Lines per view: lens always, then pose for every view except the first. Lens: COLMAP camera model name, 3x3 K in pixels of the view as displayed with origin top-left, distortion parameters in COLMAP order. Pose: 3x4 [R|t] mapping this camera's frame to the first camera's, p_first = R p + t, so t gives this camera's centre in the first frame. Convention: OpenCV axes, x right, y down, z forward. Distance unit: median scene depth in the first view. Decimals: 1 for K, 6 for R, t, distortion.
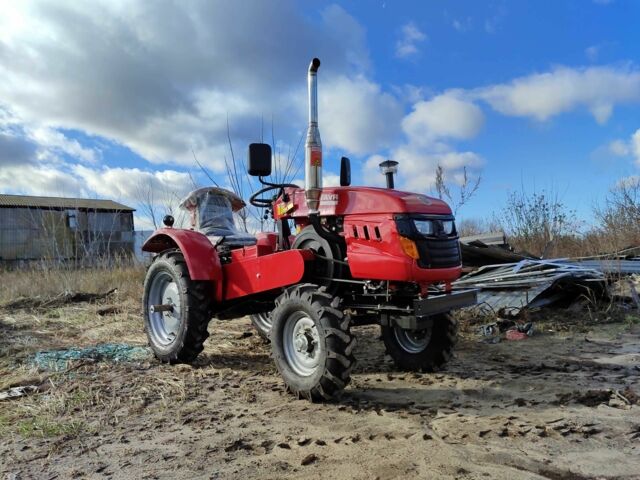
lens RADIAL K [[459.0, 0, 321.1], [0, 459.0, 240.2], [0, 0, 1]] dist [0.015355, -0.013233]
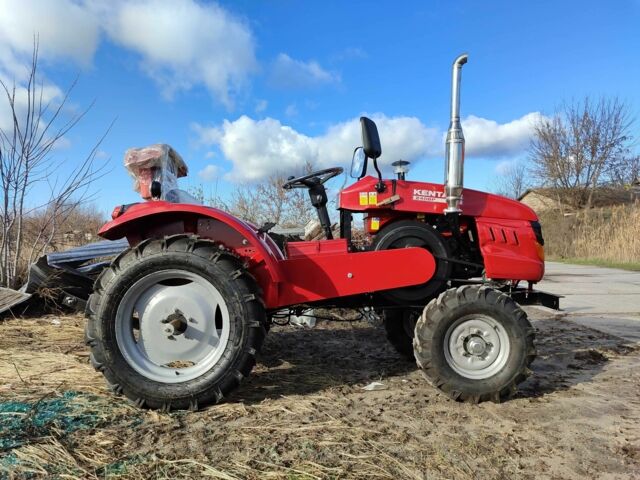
lens RADIAL K [[459.0, 0, 316.3], [0, 459.0, 240.2], [0, 0, 1]] dist [0.015355, -0.013233]
pose [[0.659295, 0.038856, 0.750879, -0.849305], [-0.061959, 0.998075, 0.002755, 0.015103], [-0.749327, -0.048340, 0.660434, 0.522433]]
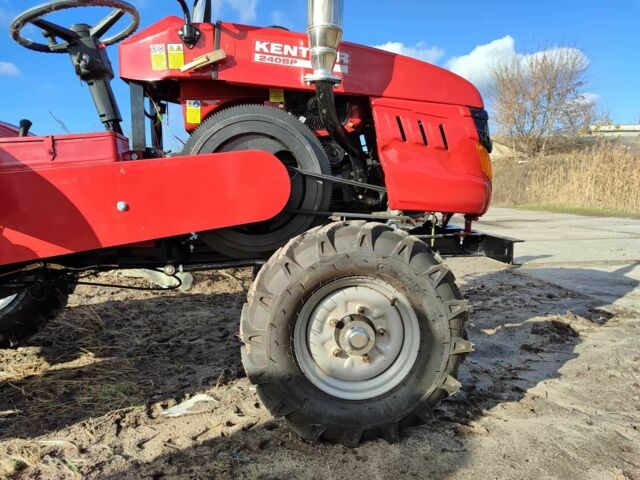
lens RADIAL K [[459.0, 0, 319.7], [0, 459.0, 241.0], [0, 0, 1]] dist [0.015355, -0.013233]
pose [[0.588695, -0.051158, 0.806735, -0.392252], [-0.055362, 0.993101, 0.103375, 0.058021], [-0.806458, -0.105518, 0.581801, 0.633242]]
